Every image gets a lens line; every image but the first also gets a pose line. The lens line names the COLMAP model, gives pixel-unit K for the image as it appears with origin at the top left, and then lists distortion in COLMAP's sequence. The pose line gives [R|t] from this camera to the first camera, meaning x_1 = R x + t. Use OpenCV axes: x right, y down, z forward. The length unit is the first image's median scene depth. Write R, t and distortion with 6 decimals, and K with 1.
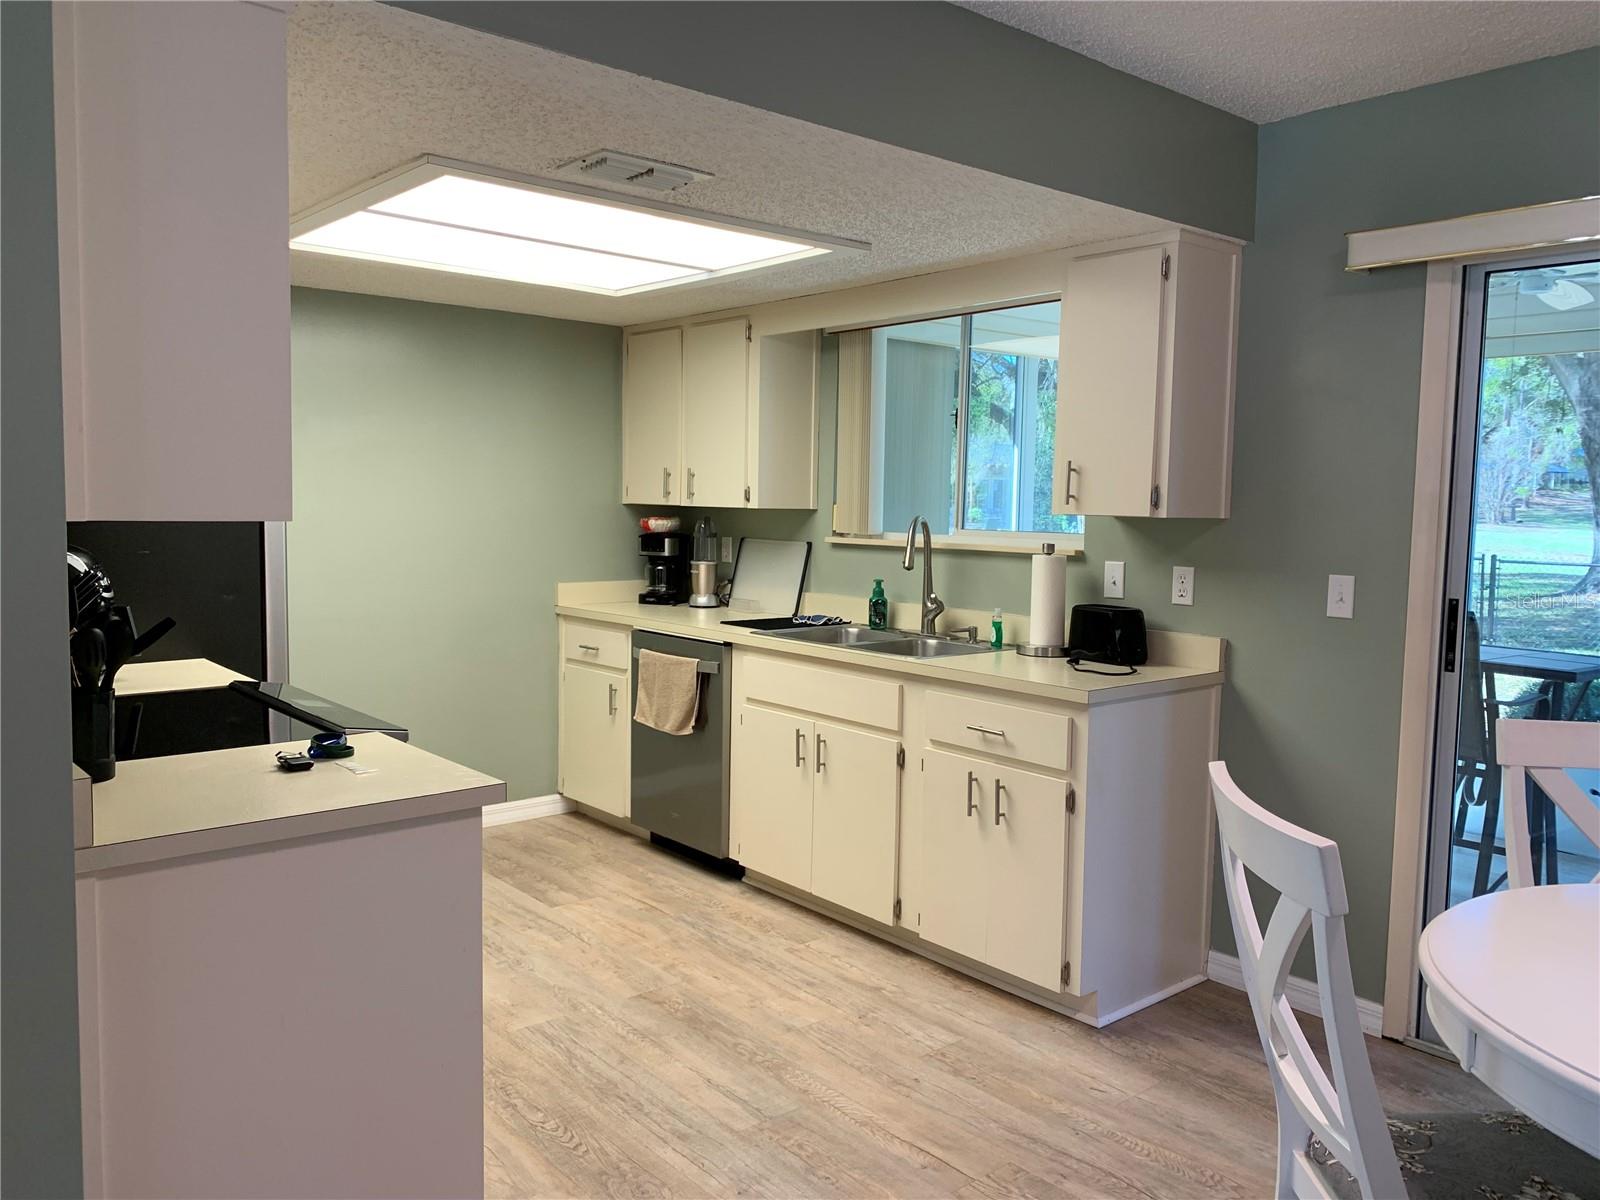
lens RADIAL K [[1217.6, 0, 792.8], [0, 1217.6, 596.3], [0, 0, 1]] dist [0.004683, -0.009424]
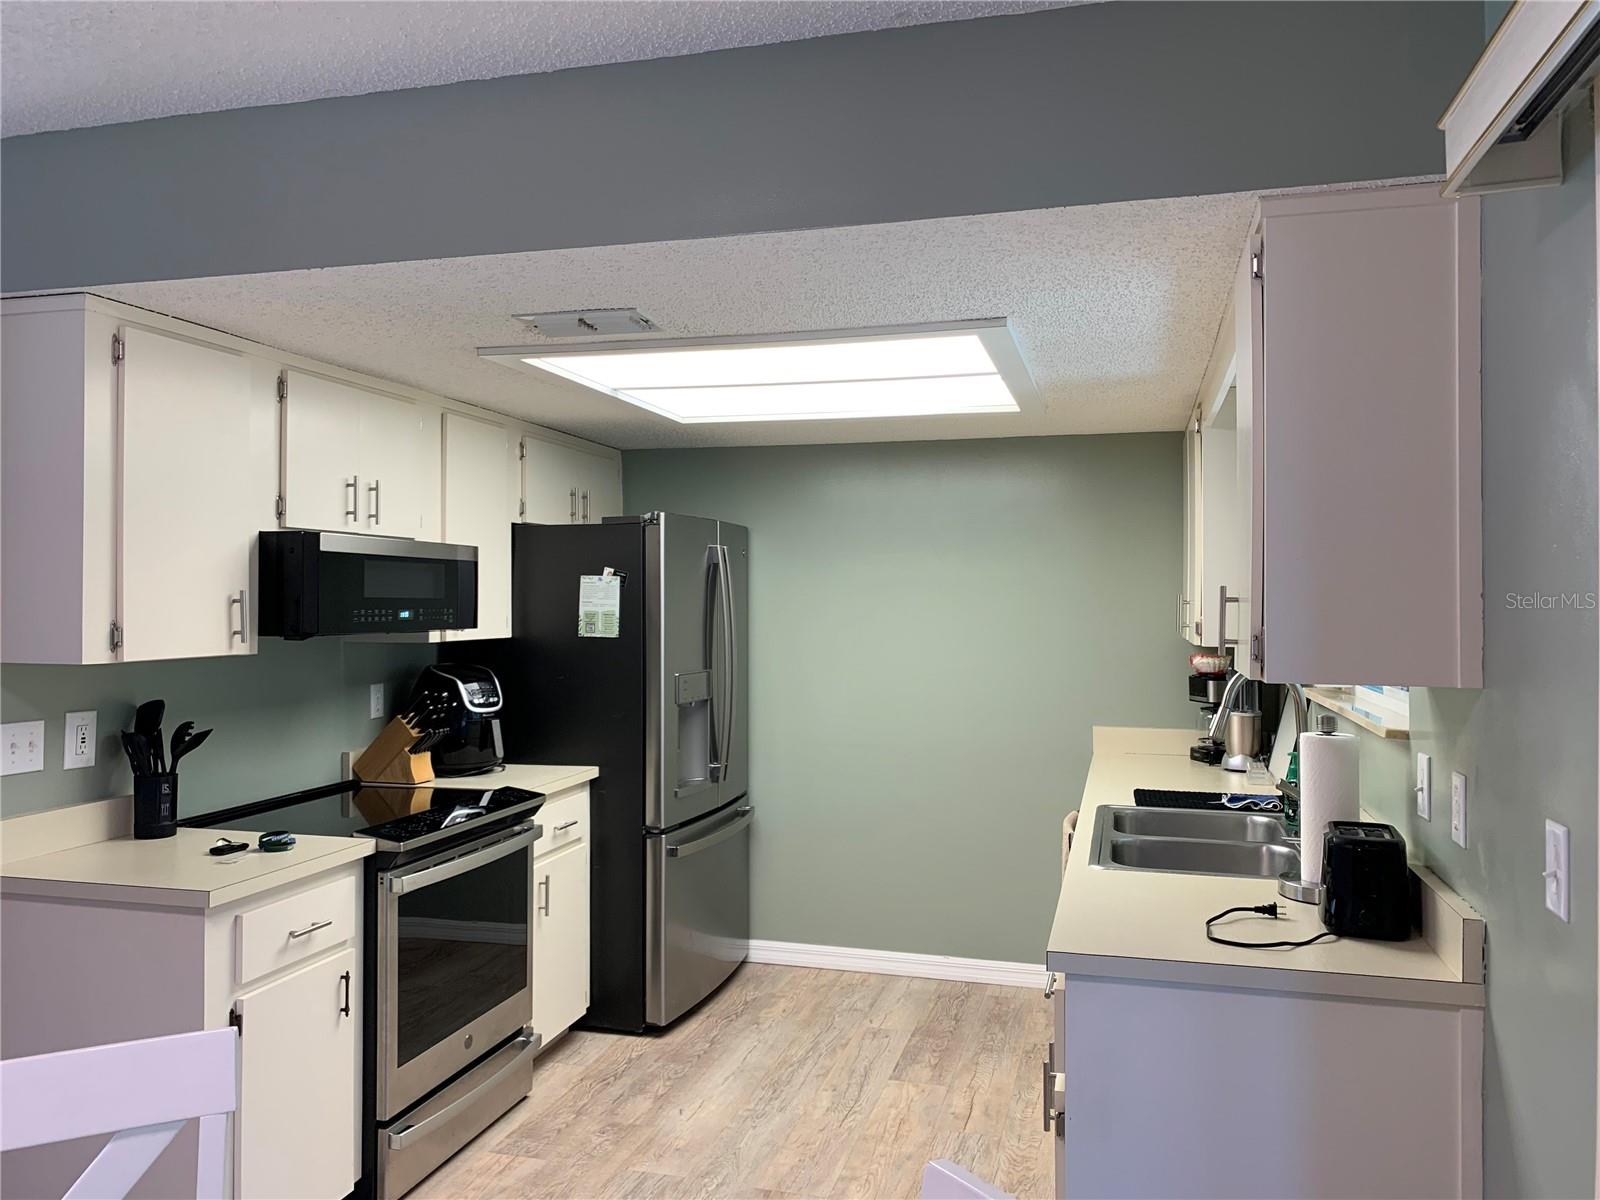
lens RADIAL K [[1217.6, 0, 792.9], [0, 1217.6, 594.7], [0, 0, 1]] dist [0.004683, -0.009424]
pose [[0.555070, -0.022458, -0.831501, 0.521297], [-0.058811, 0.996074, -0.066162, -0.043442], [0.829722, 0.085626, 0.551570, 0.387877]]
